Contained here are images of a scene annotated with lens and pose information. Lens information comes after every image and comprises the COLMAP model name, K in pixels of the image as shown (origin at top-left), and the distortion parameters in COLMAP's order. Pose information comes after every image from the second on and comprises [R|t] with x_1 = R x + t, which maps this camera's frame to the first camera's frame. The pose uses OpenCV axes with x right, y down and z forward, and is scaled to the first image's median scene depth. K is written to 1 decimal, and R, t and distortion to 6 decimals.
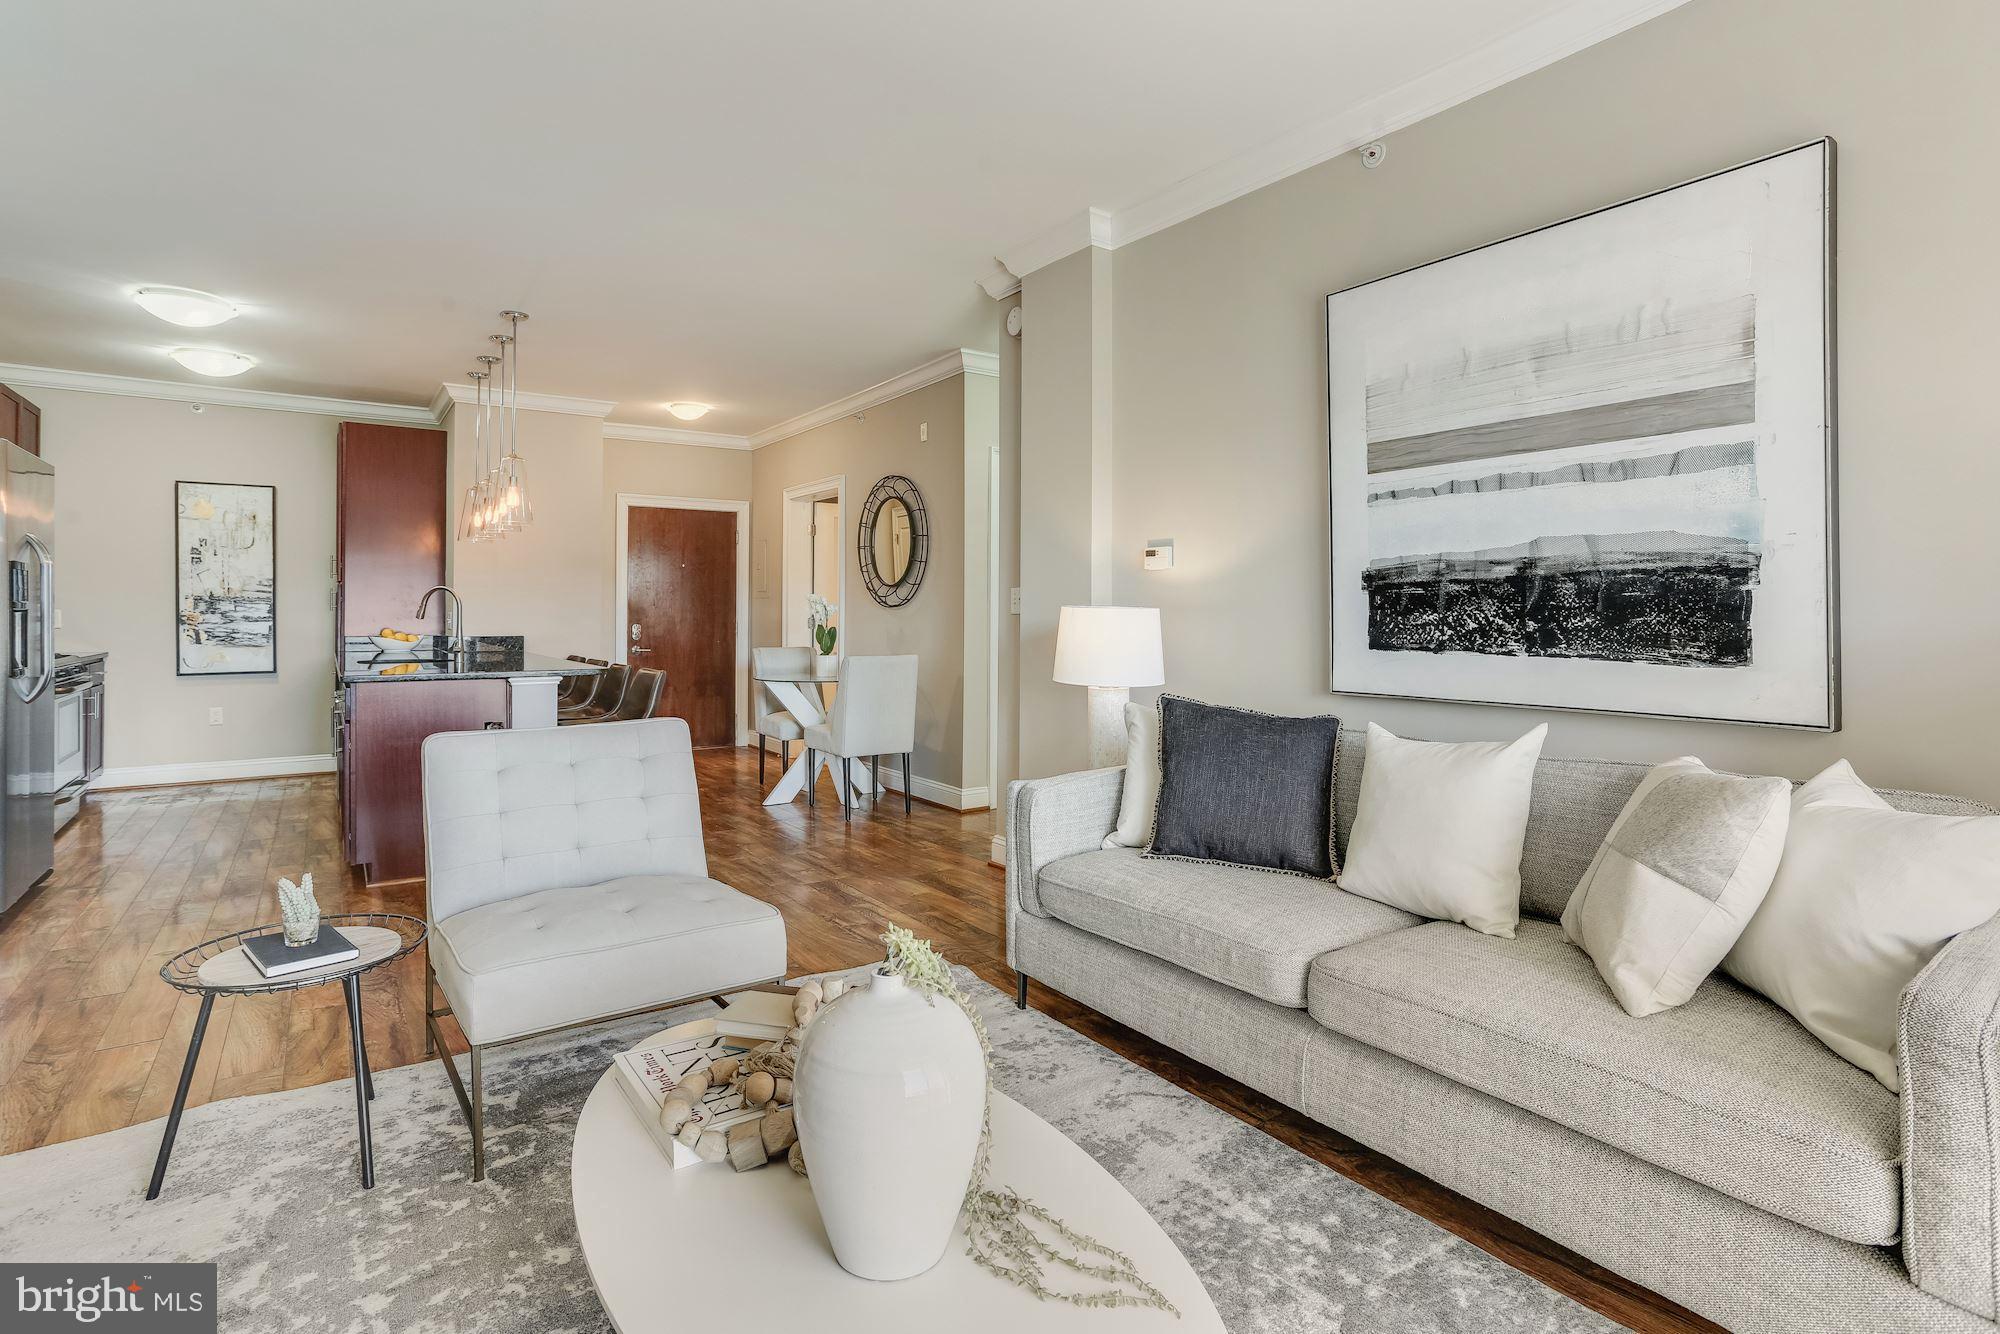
lens RADIAL K [[987.0, 0, 1014.7], [0, 987.0, 610.0], [0, 0, 1]] dist [-0.038144, 0.017837]
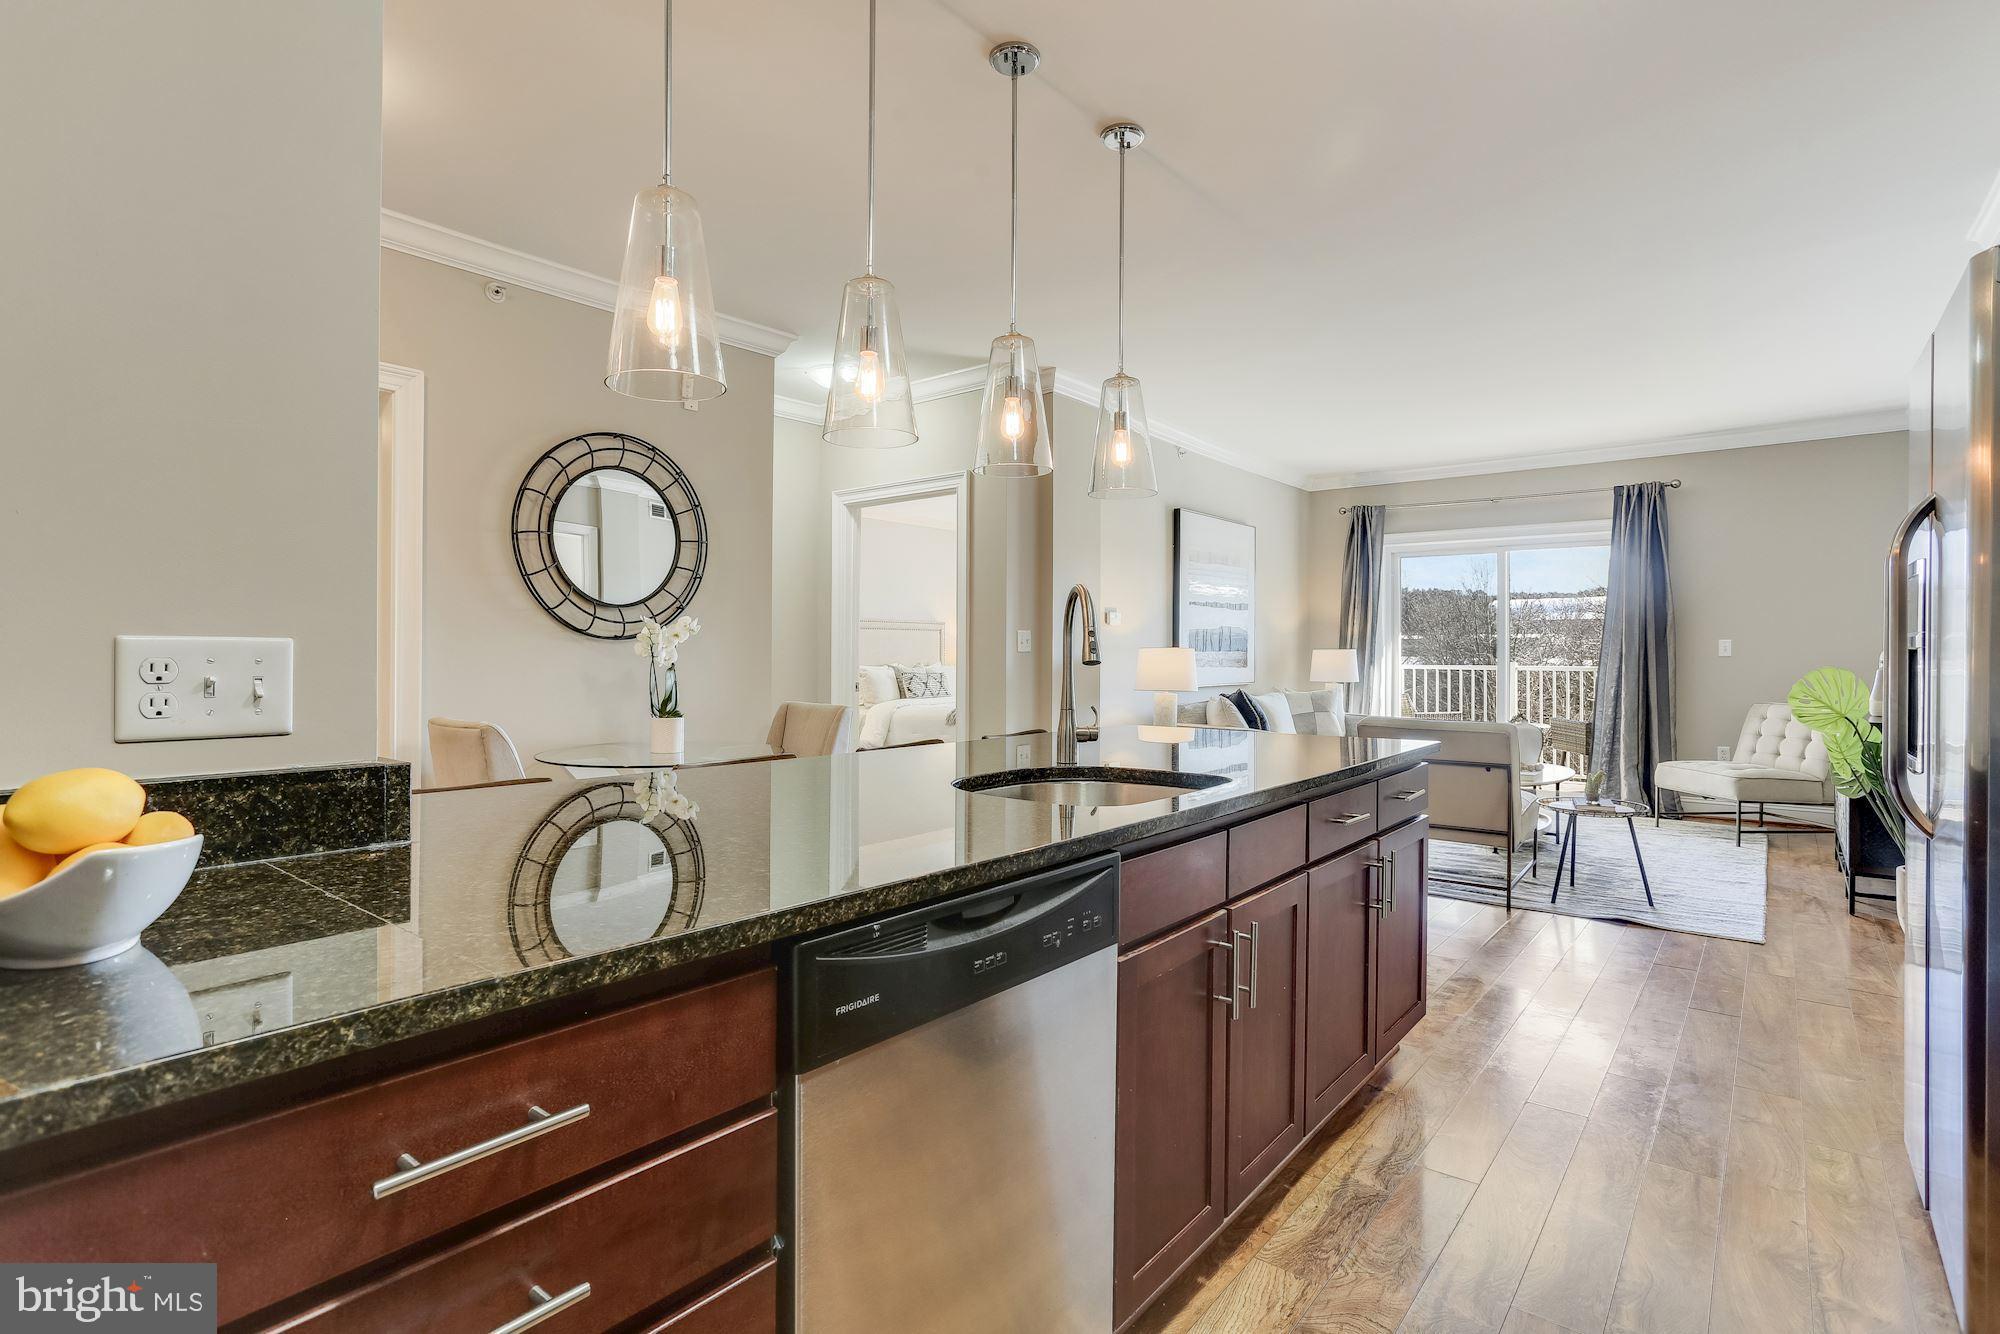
lens RADIAL K [[987.0, 0, 987.6], [0, 987.0, 650.9], [0, 0, 1]] dist [-0.038144, 0.017837]
pose [[-0.278760, 0.006550, 0.960339, -0.794436], [-0.000793, 0.999975, -0.007050, 0.008446], [-0.960361, -0.002726, -0.278747, 0.947353]]
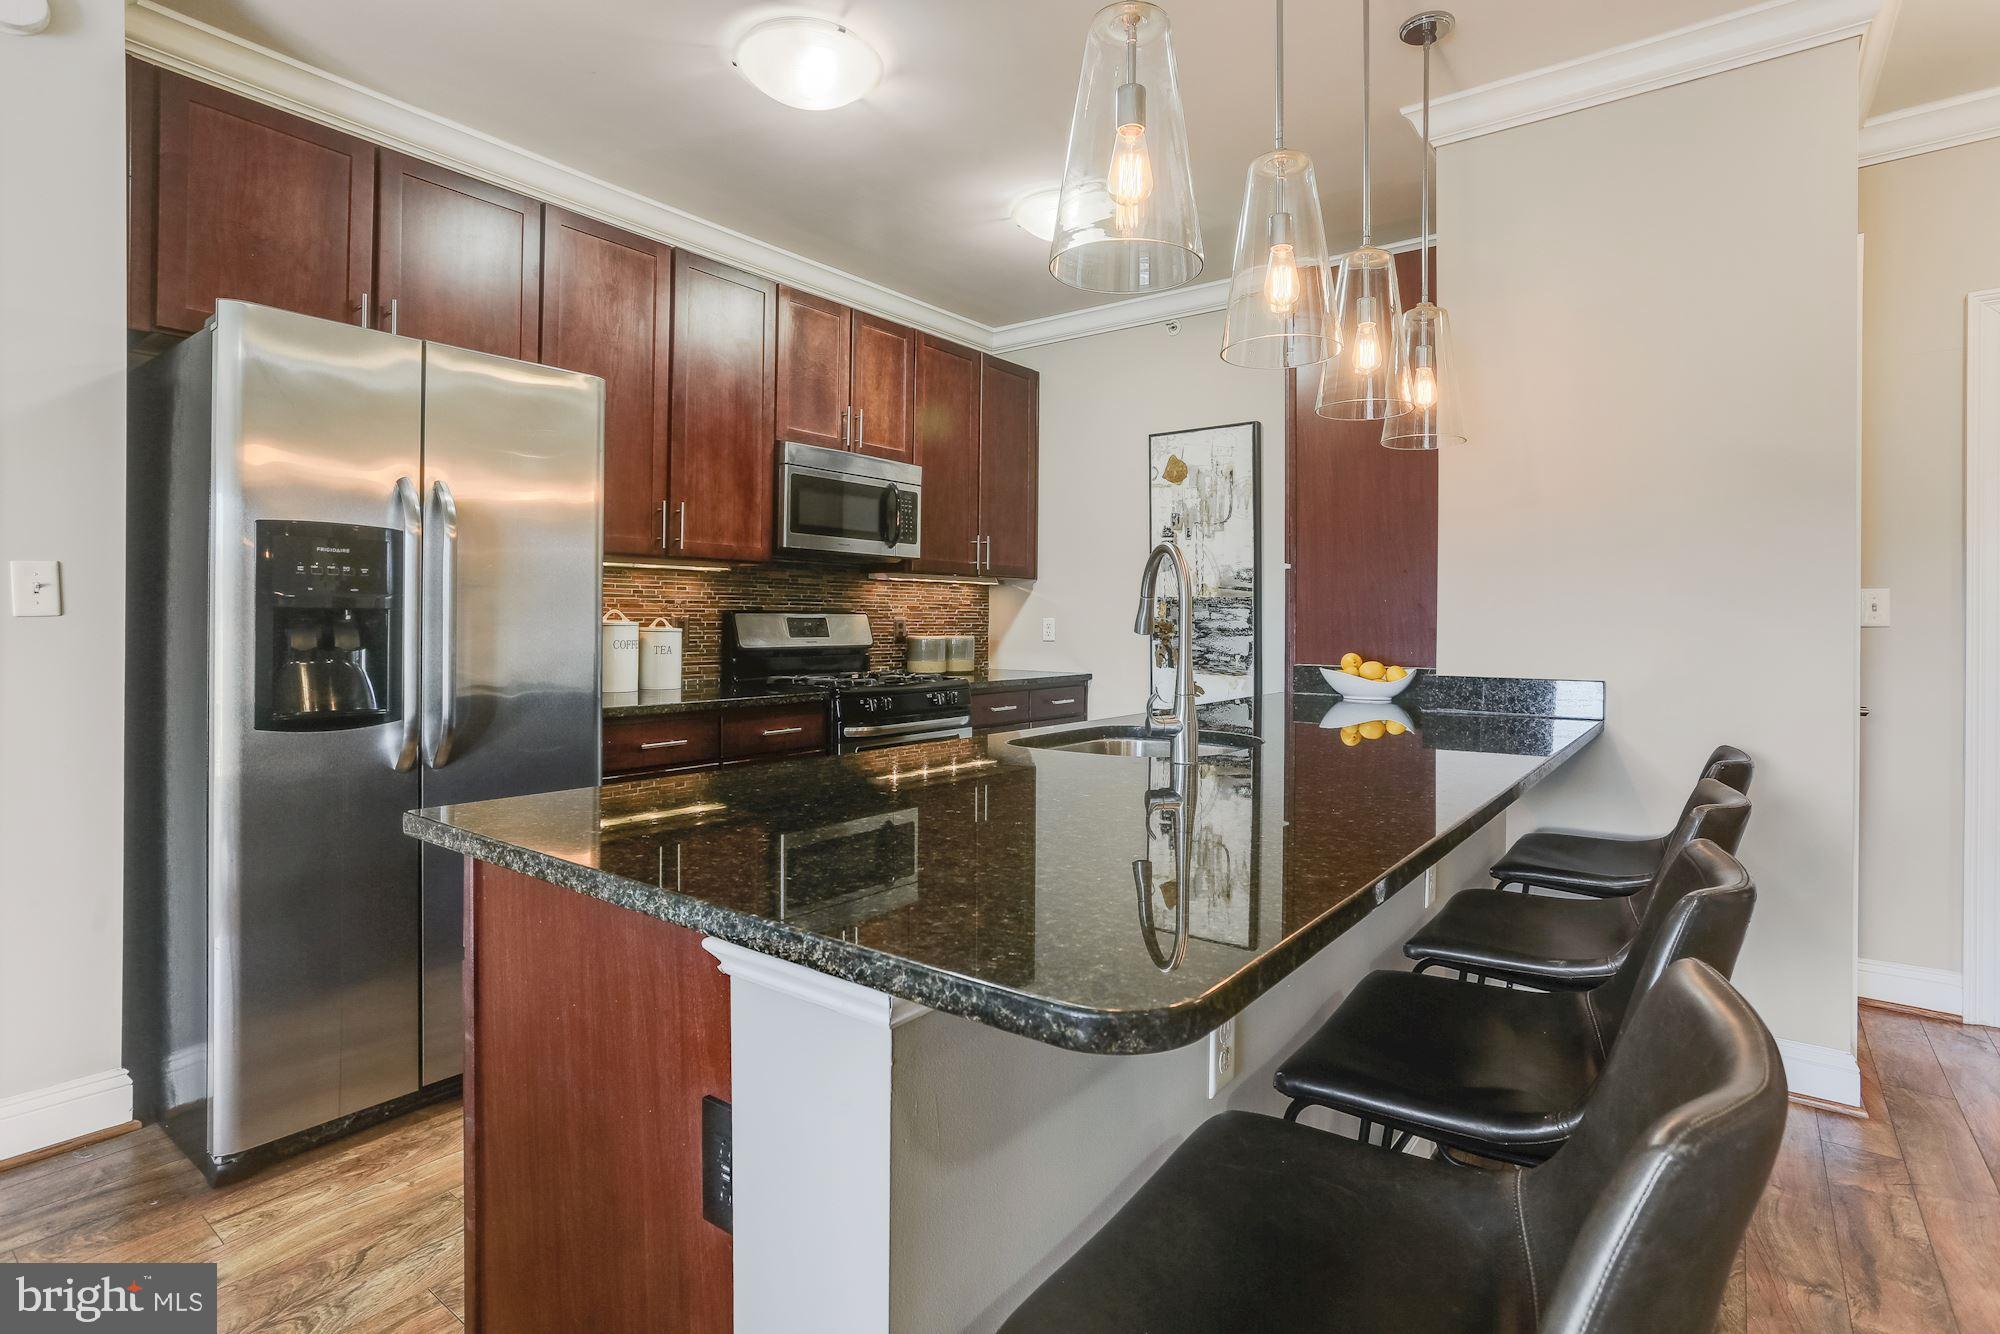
lens RADIAL K [[987.0, 0, 1018.0], [0, 987.0, 626.1], [0, 0, 1]] dist [-0.038144, 0.017837]
pose [[0.315838, 0.003461, -0.948807, -0.212871], [-0.002646, 0.999993, 0.002766, 0.004269], [0.948809, 0.001637, 0.315845, 0.682345]]
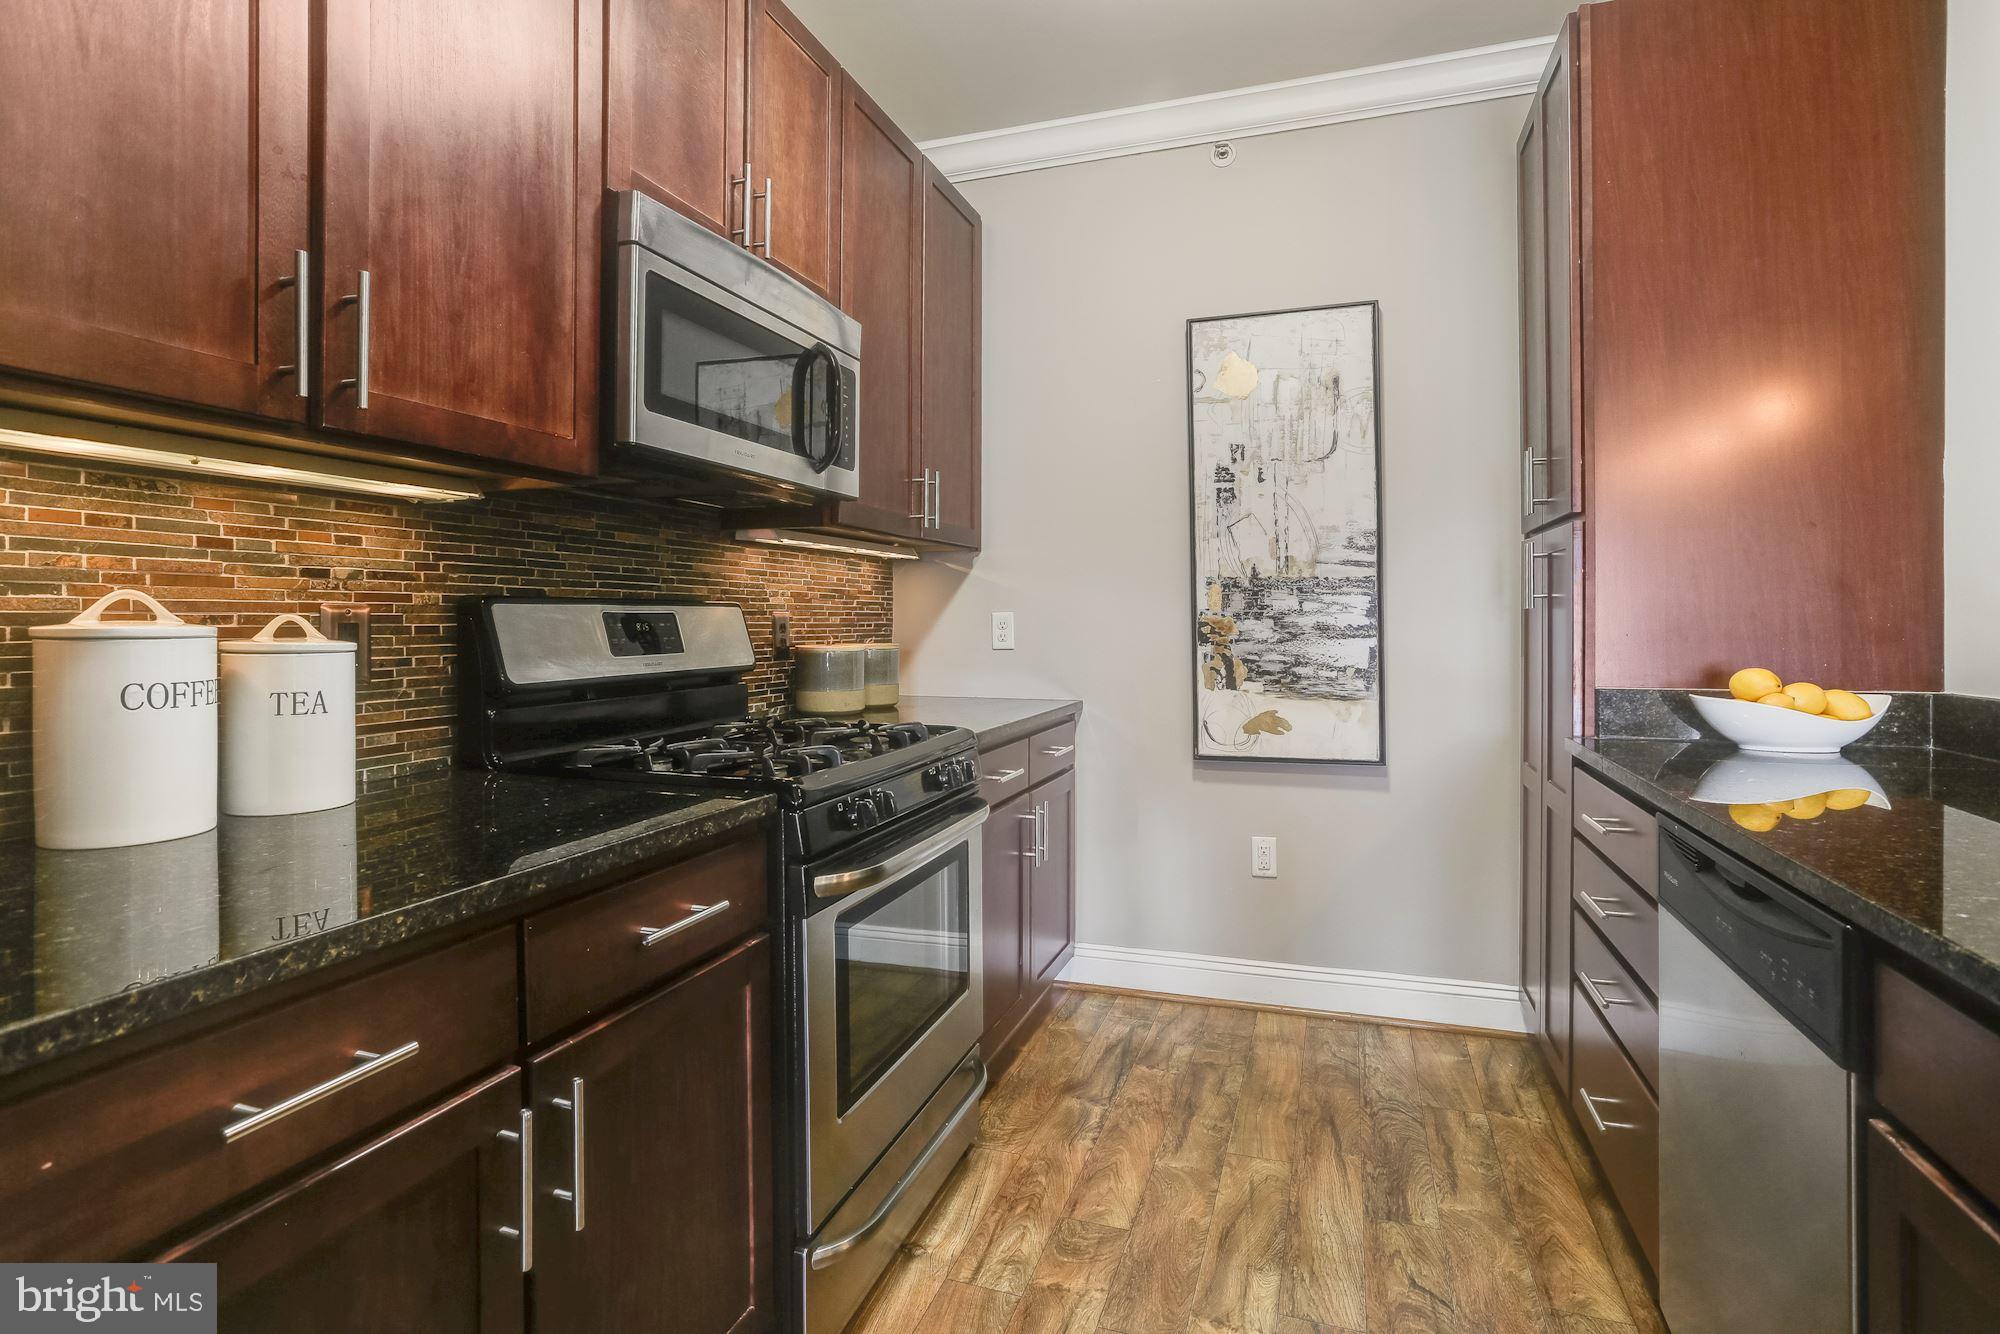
lens RADIAL K [[987.0, 0, 1012.2], [0, 987.0, 624.8], [0, 0, 1]] dist [-0.038144, 0.017837]
pose [[0.586787, -0.001118, -0.809741, -0.548604], [0.006920, 0.999969, 0.003634, 0.004249], [0.809712, -0.007736, 0.586777, 0.669322]]
